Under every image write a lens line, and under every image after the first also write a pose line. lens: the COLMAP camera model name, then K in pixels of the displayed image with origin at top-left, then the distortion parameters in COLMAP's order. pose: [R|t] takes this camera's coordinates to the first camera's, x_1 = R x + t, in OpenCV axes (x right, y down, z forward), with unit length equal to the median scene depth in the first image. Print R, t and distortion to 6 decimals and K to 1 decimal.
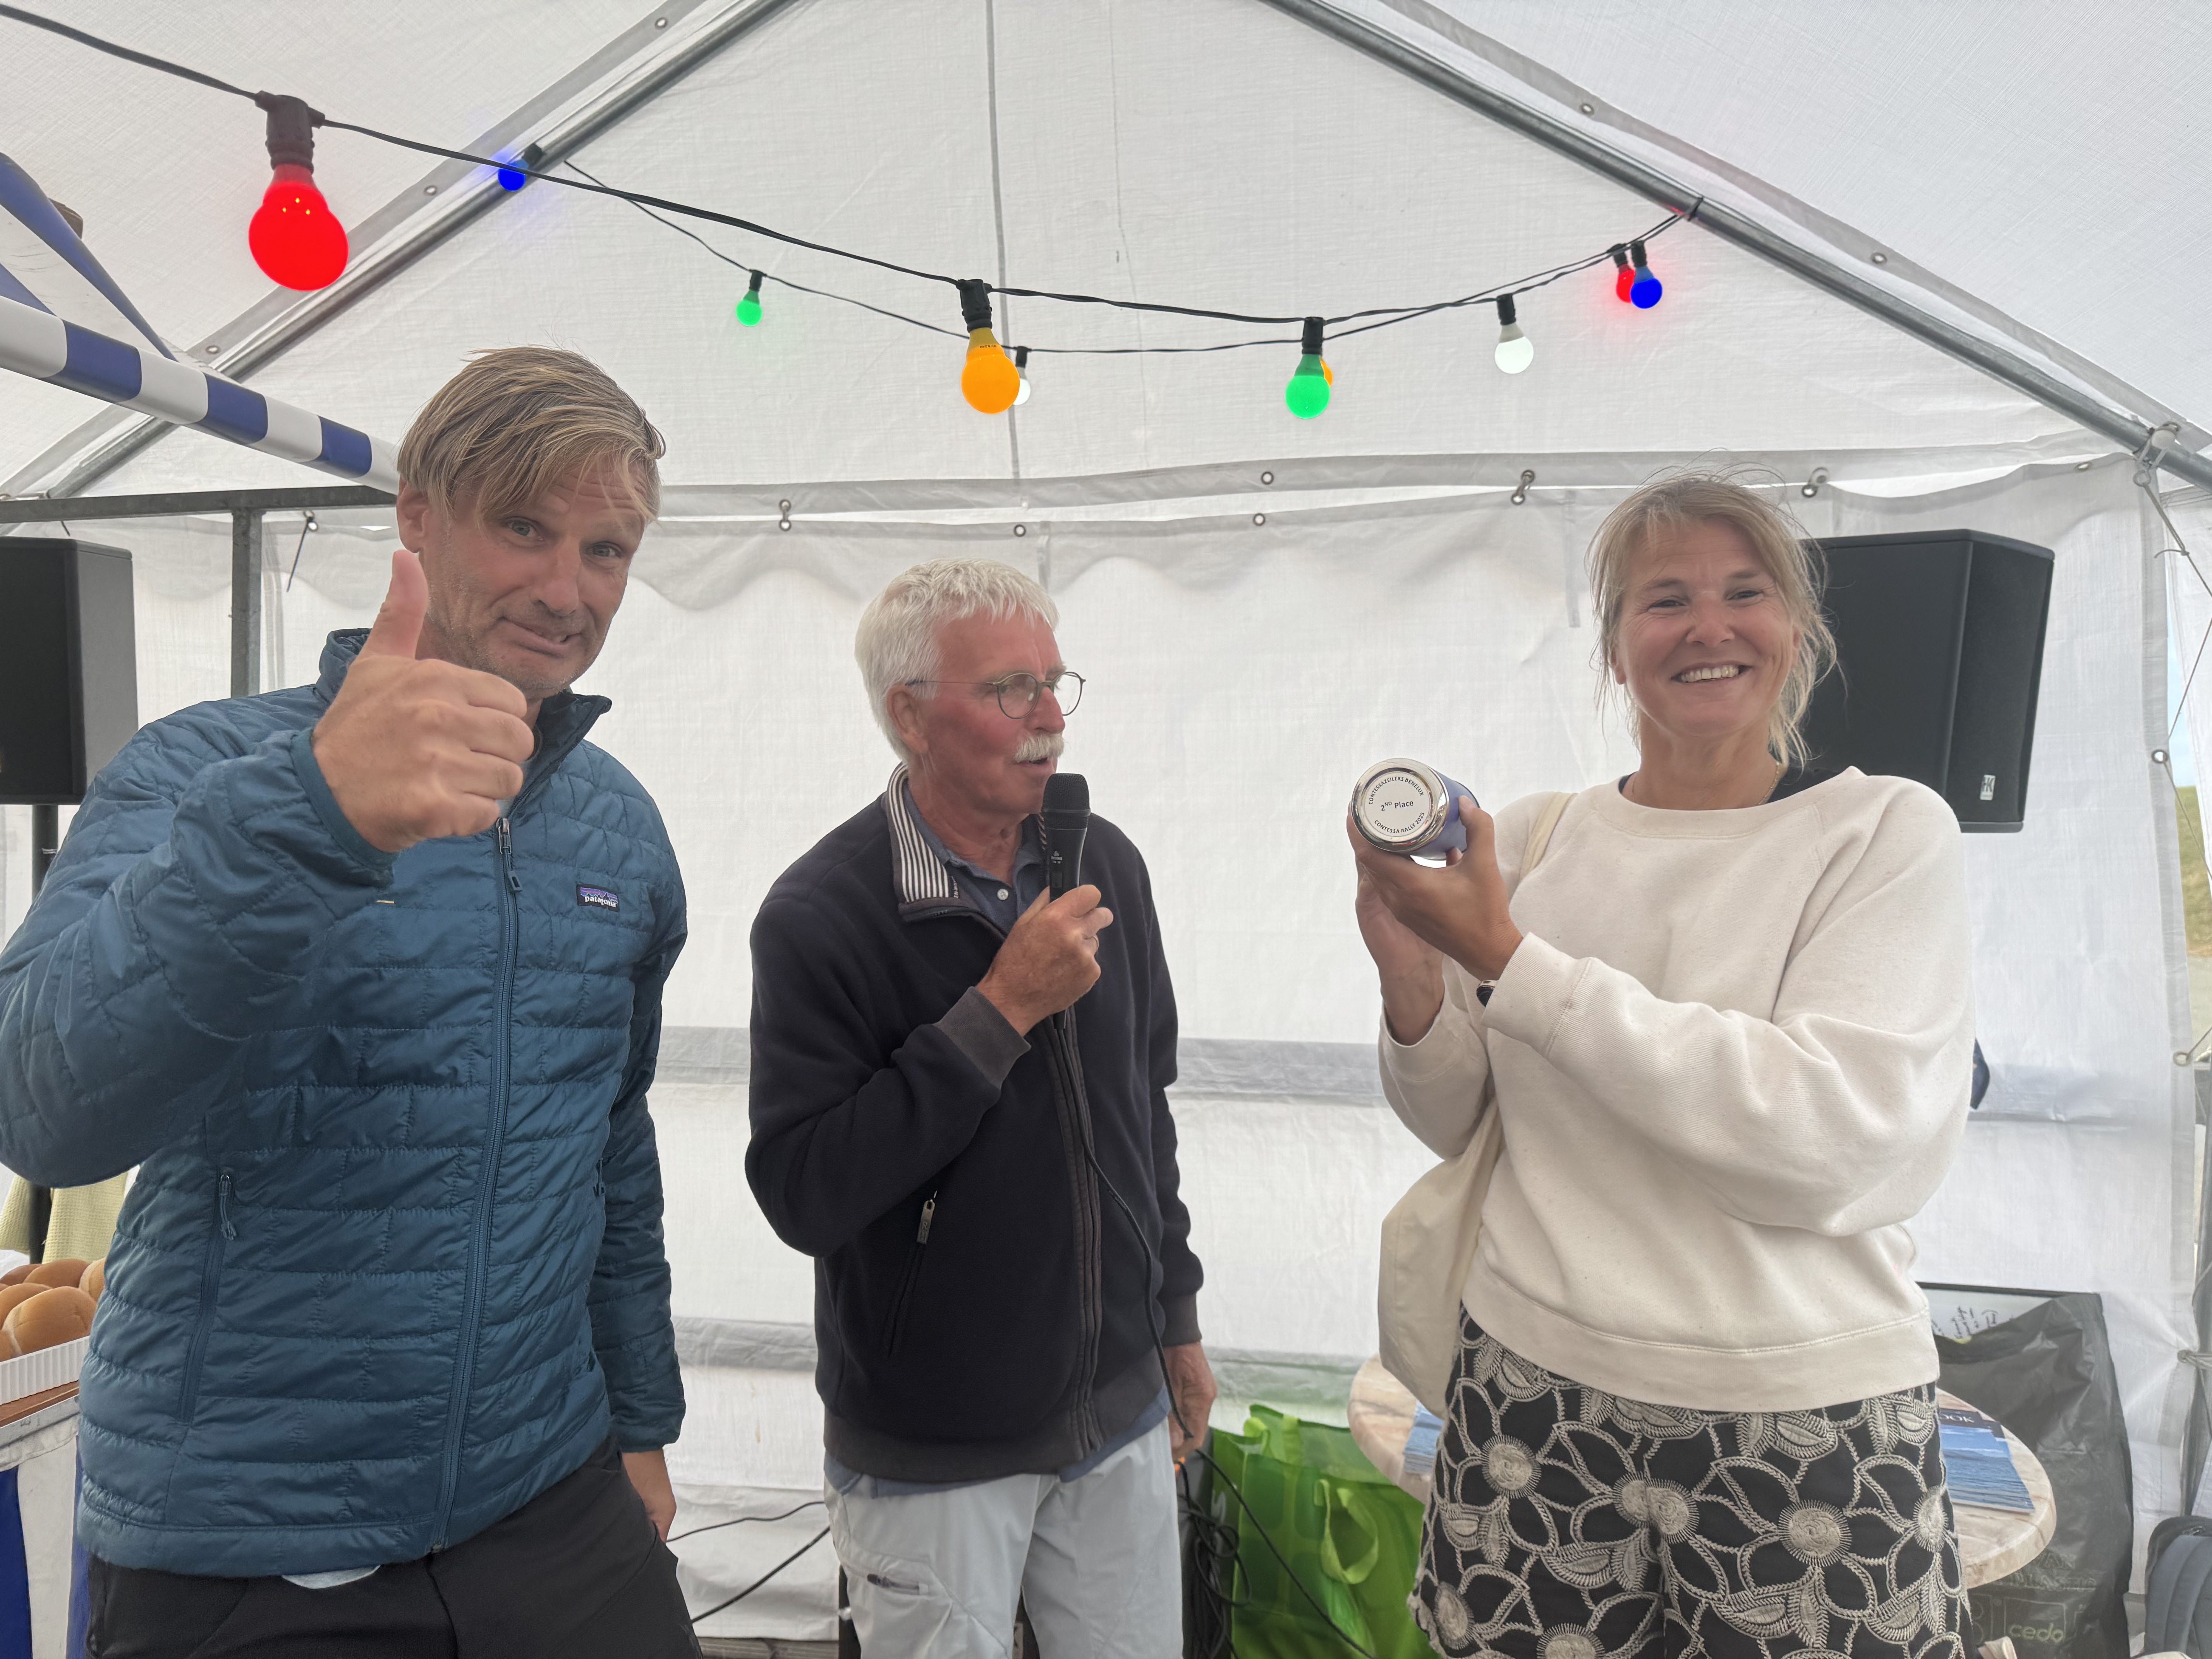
lens RADIAL K [[1536.3, 0, 1091.5], [0, 1536.3, 818.6], [0, 0, 1]] dist [0.020166, -0.022420]
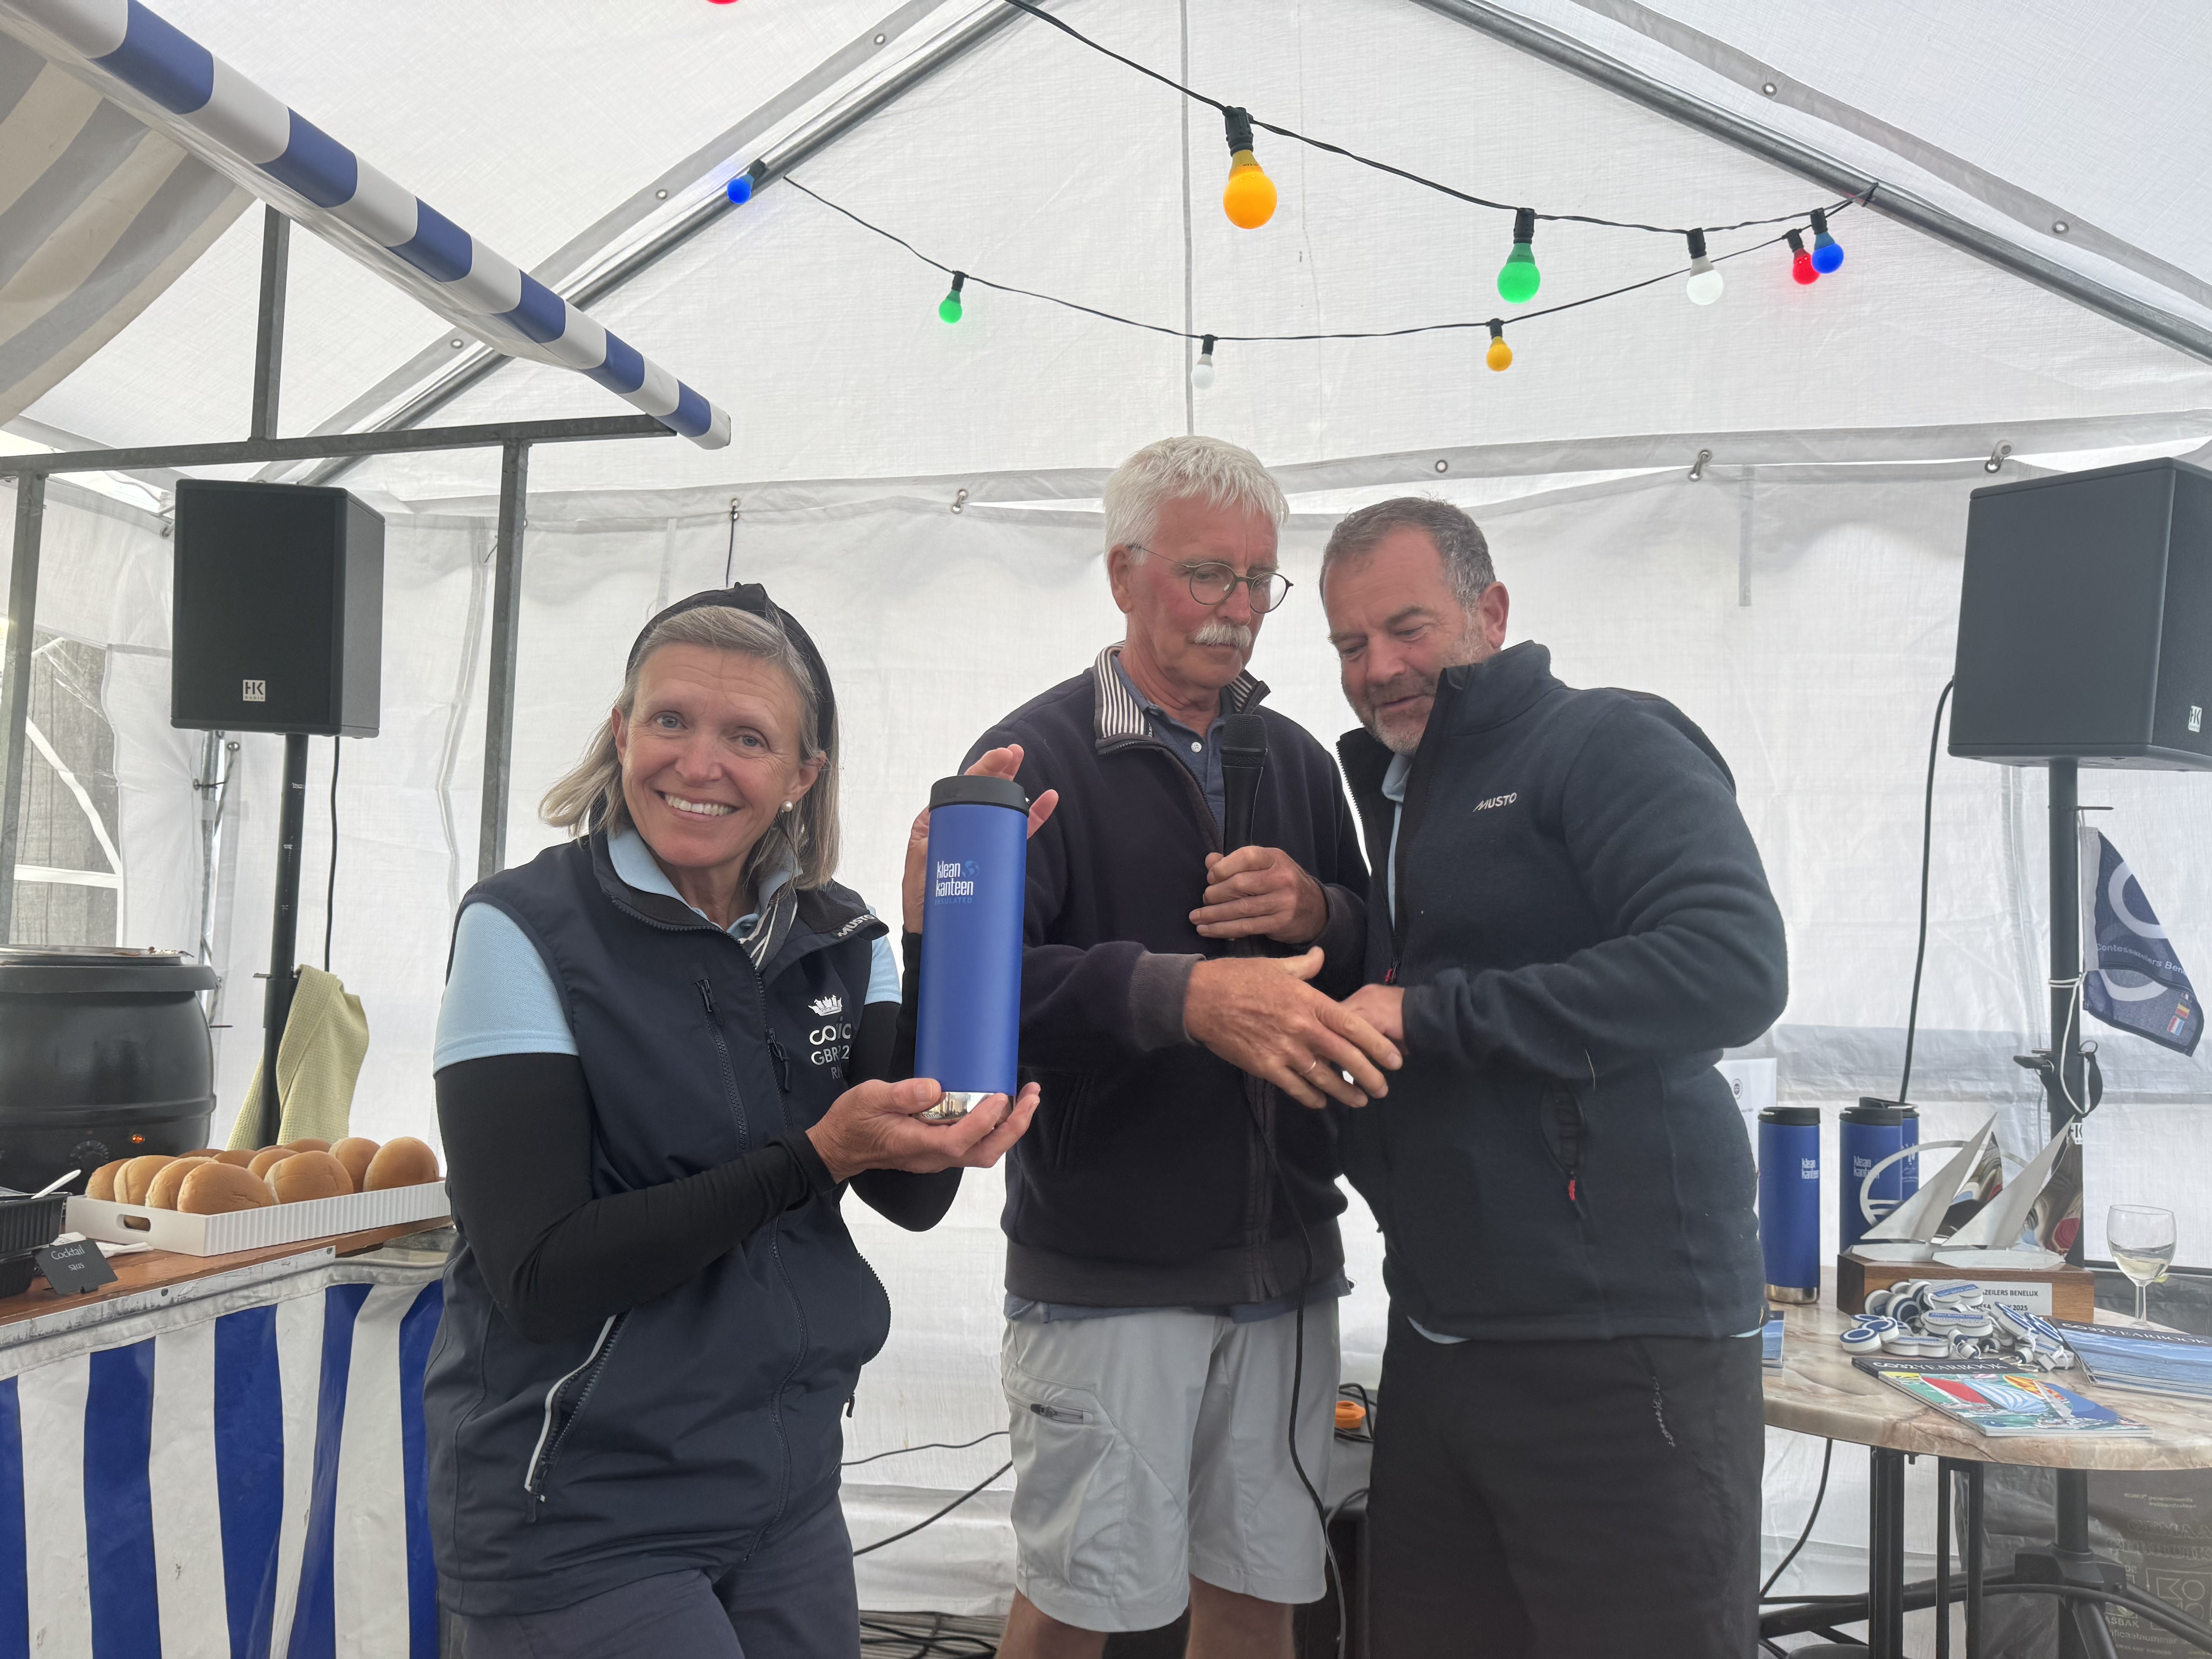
lens RADIAL K [[1536.3, 0, 1098.0], [0, 1536.3, 824.7], [0, 0, 1]] dist [0.020166, -0.022420]
pose [[0.998147, 0.016366, -0.058612, -0.053372], [-0.020846, 0.996839, -0.076662, 0.105900], [0.057172, 0.077741, 0.995333, -0.024759]]
